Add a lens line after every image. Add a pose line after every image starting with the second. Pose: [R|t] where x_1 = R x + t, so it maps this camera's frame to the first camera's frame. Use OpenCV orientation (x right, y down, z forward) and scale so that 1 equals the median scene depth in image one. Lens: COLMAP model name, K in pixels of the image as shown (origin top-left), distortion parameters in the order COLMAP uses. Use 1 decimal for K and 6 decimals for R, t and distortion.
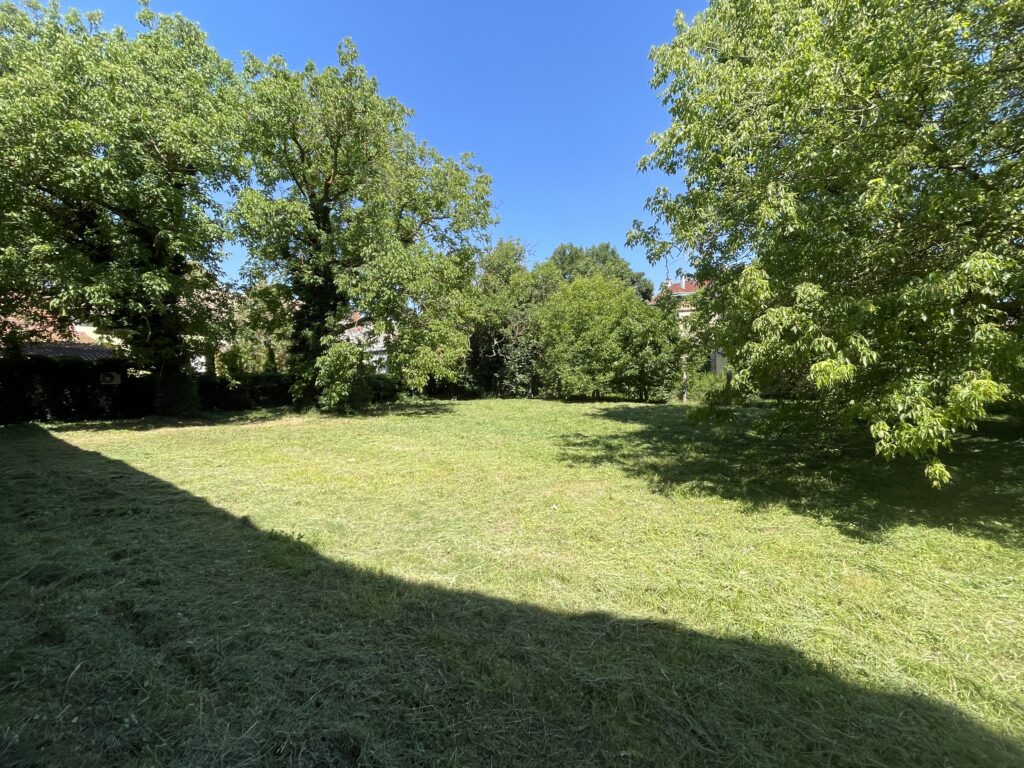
lens RADIAL K [[486.4, 0, 511.1], [0, 486.4, 382.9], [0, 0, 1]] dist [-0.001556, -0.001157]
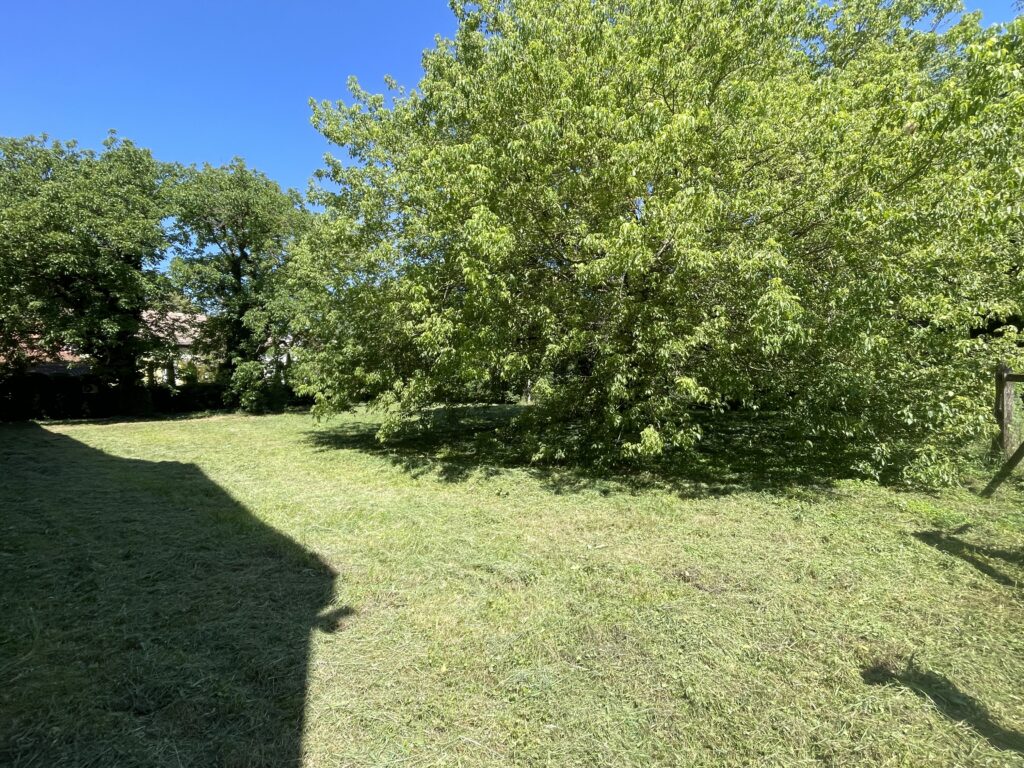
lens RADIAL K [[486.4, 0, 515.0], [0, 486.4, 383.0], [0, 0, 1]] dist [-0.001556, -0.001157]
pose [[0.999814, -0.010561, -0.016154, 0.475187], [0.010459, 0.999925, -0.006388, -0.005581], [0.016221, 0.006217, 0.999849, -0.420638]]
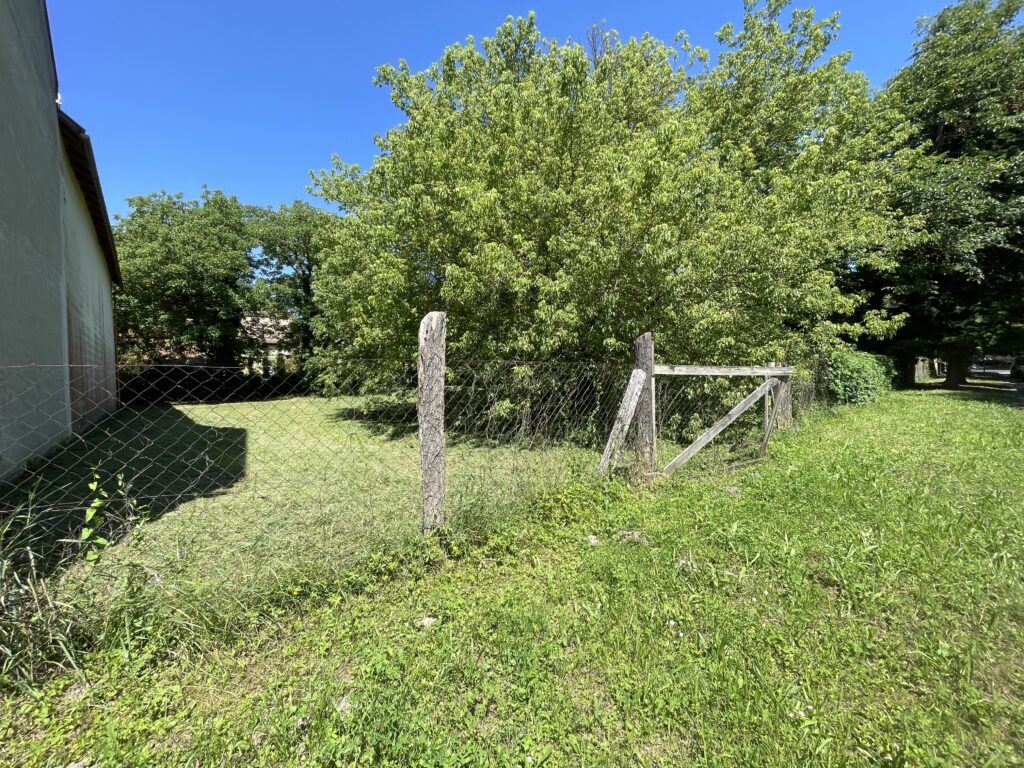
lens RADIAL K [[414.4, 0, 508.6], [0, 414.4, 390.1], [0, 0, 1]] dist [0.002195, 0.000110]
pose [[0.990574, -0.016593, -0.135970, 0.627948], [0.022416, 0.998891, 0.041404, -0.004665], [0.135133, -0.044062, 0.989847, -0.493075]]
